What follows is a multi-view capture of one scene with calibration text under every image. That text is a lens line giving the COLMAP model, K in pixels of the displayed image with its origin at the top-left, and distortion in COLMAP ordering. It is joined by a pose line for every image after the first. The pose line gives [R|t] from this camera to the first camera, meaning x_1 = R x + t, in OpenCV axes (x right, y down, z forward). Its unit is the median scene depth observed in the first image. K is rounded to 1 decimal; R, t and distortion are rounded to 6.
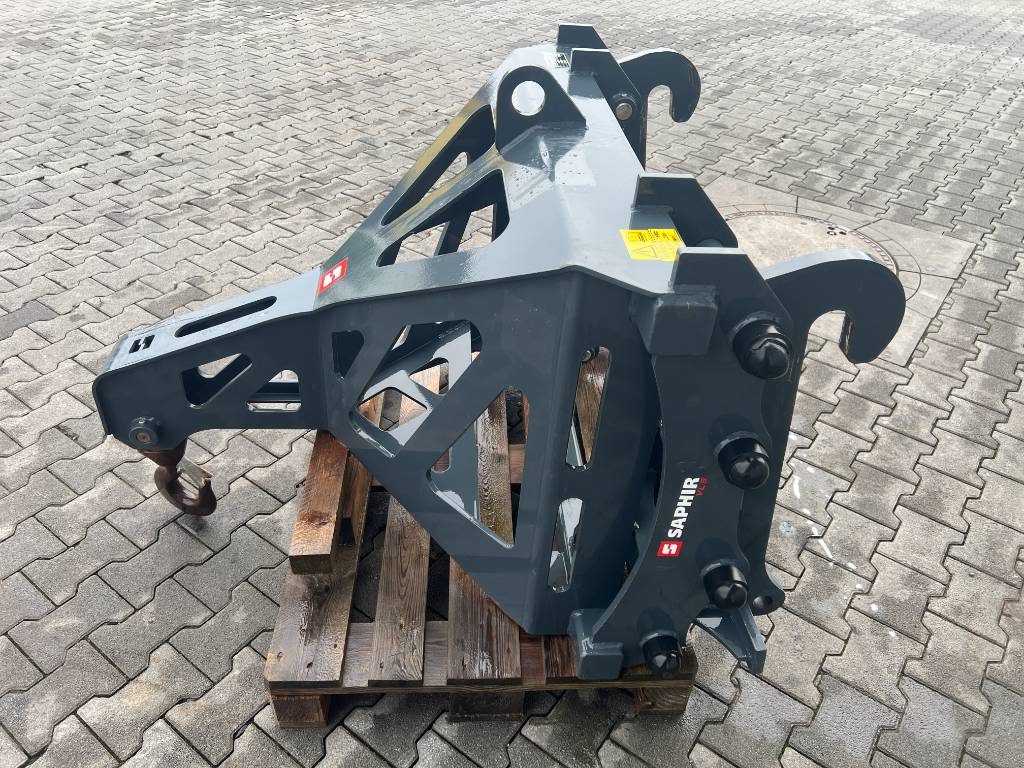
lens RADIAL K [[772.9, 0, 512.0], [0, 772.9, 384.0], [0, 0, 1]] dist [0.046543, -0.042812]
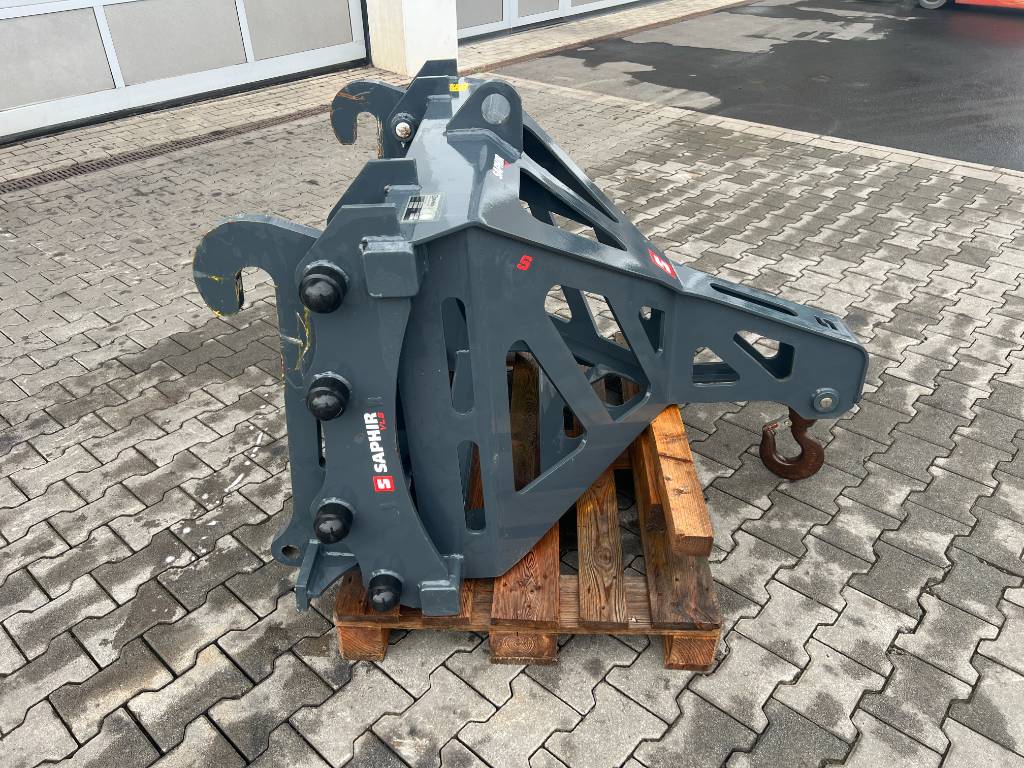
lens RADIAL K [[771.5, 0, 510.6], [0, 771.5, 381.3], [0, 0, 1]] dist [0.044547, -0.042872]
pose [[-0.995486, -0.063642, 0.070413, -0.083757], [0.043618, 0.352131, 0.934934, -0.993262], [-0.084296, 0.933785, -0.347765, 1.345445]]
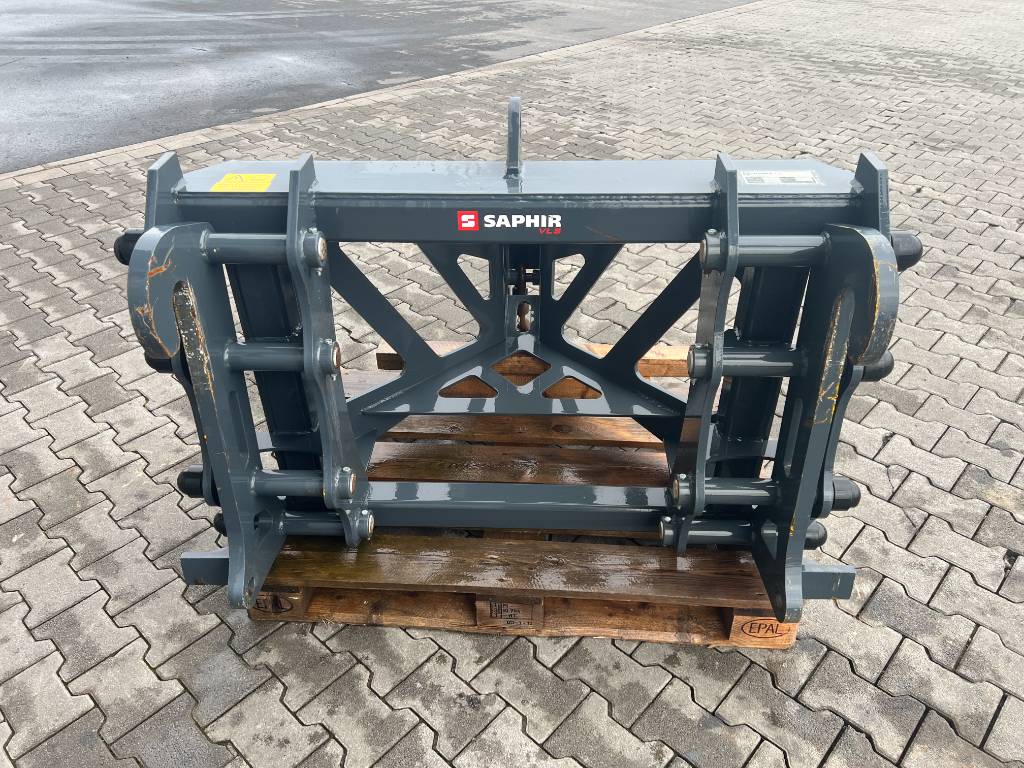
lens RADIAL K [[769.0, 0, 506.9], [0, 769.0, 381.1], [0, 0, 1]] dist [0.051717, -0.054157]
pose [[-0.119974, 0.534378, -0.836688, 0.784843], [-0.588860, 0.640211, 0.493329, -0.489006], [0.799281, 0.551878, 0.237865, 0.697932]]
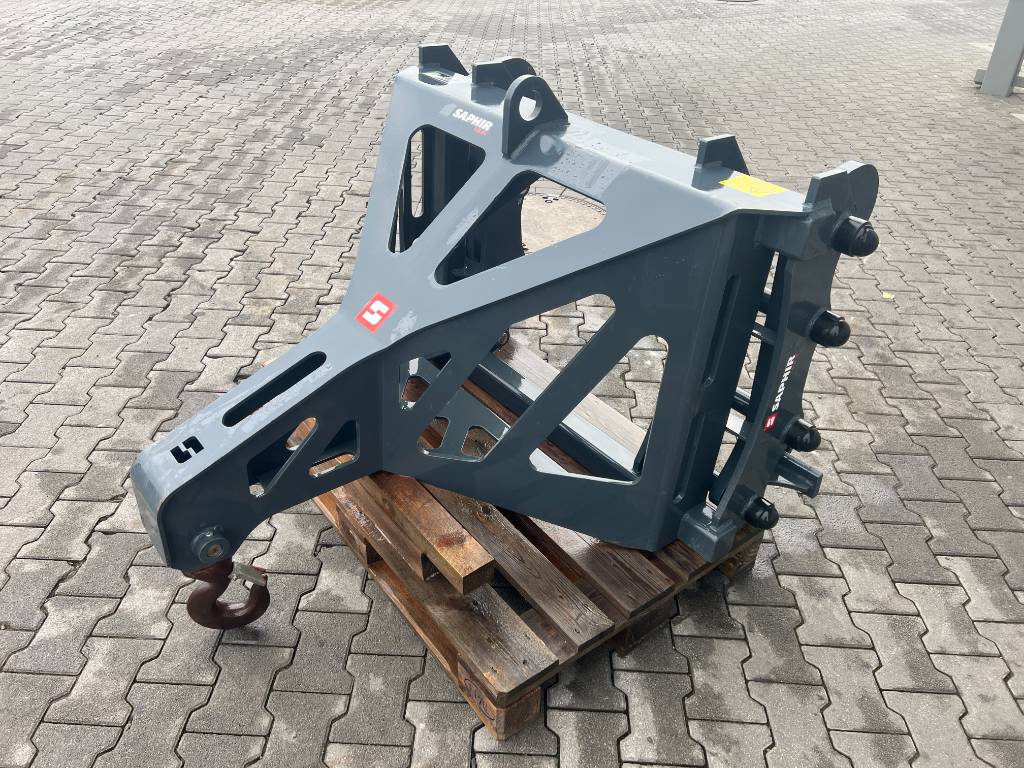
lens RADIAL K [[771.5, 0, 510.6], [0, 771.5, 381.3], [0, 0, 1]] dist [0.044547, -0.042872]
pose [[0.821501, -0.321649, 0.470826, -0.497152], [0.333143, 0.940869, 0.061493, -0.049504], [-0.462765, 0.106335, 0.880080, 0.041971]]
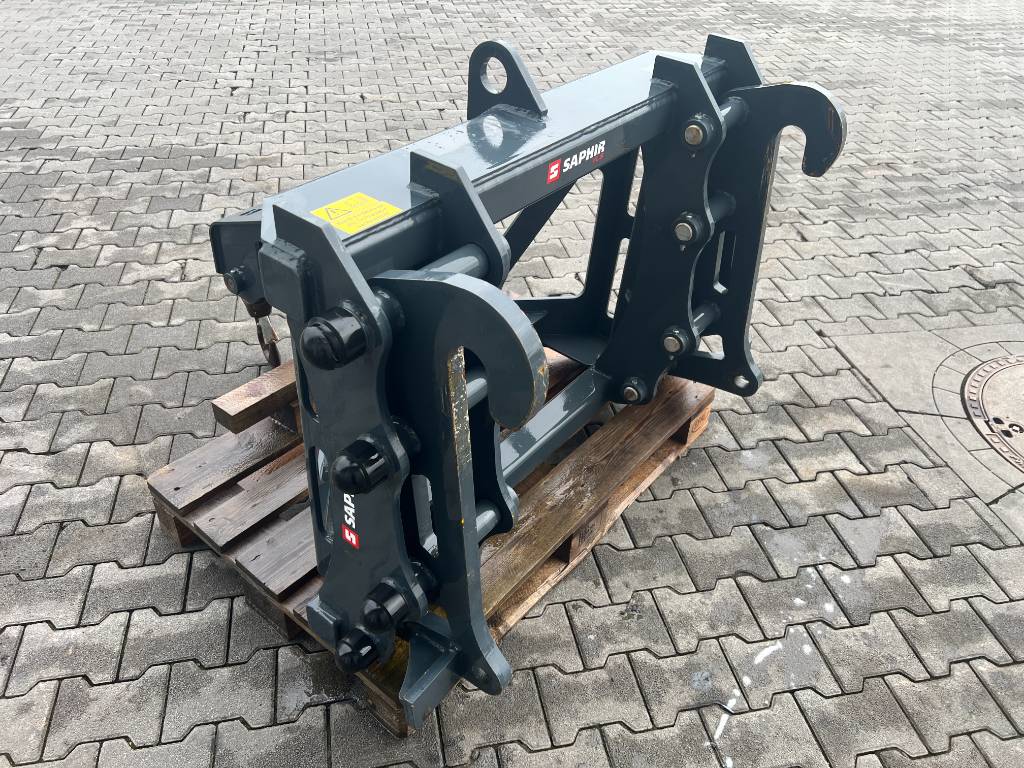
lens RADIAL K [[770.2, 0, 505.9], [0, 770.2, 385.4], [0, 0, 1]] dist [0.057116, -0.066964]
pose [[0.745350, 0.411371, -0.524621, 0.523522], [-0.419901, 0.900897, 0.109851, -0.096696], [0.517820, 0.138411, 0.844219, 0.179471]]
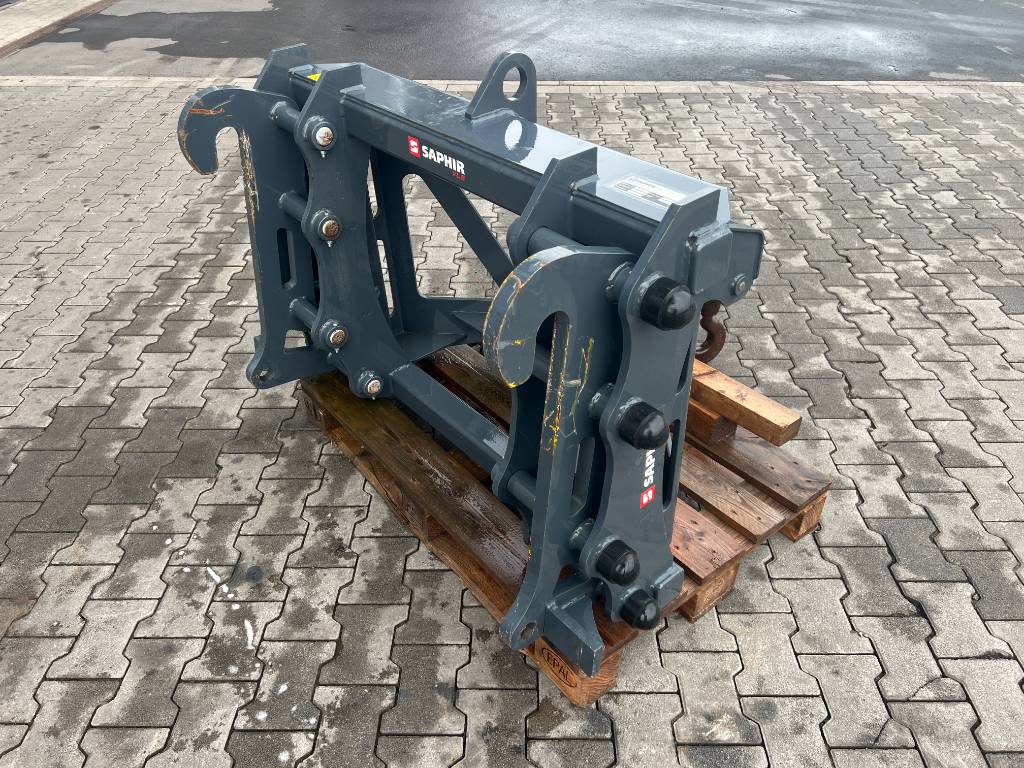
lens RADIAL K [[769.0, 0, 506.9], [0, 769.0, 381.1], [0, 0, 1]] dist [0.051717, -0.054157]
pose [[-0.814270, 0.321848, -0.483092, 0.504611], [-0.358459, 0.375800, 0.854565, -0.843499], [0.456586, 0.869016, -0.190634, 1.167103]]
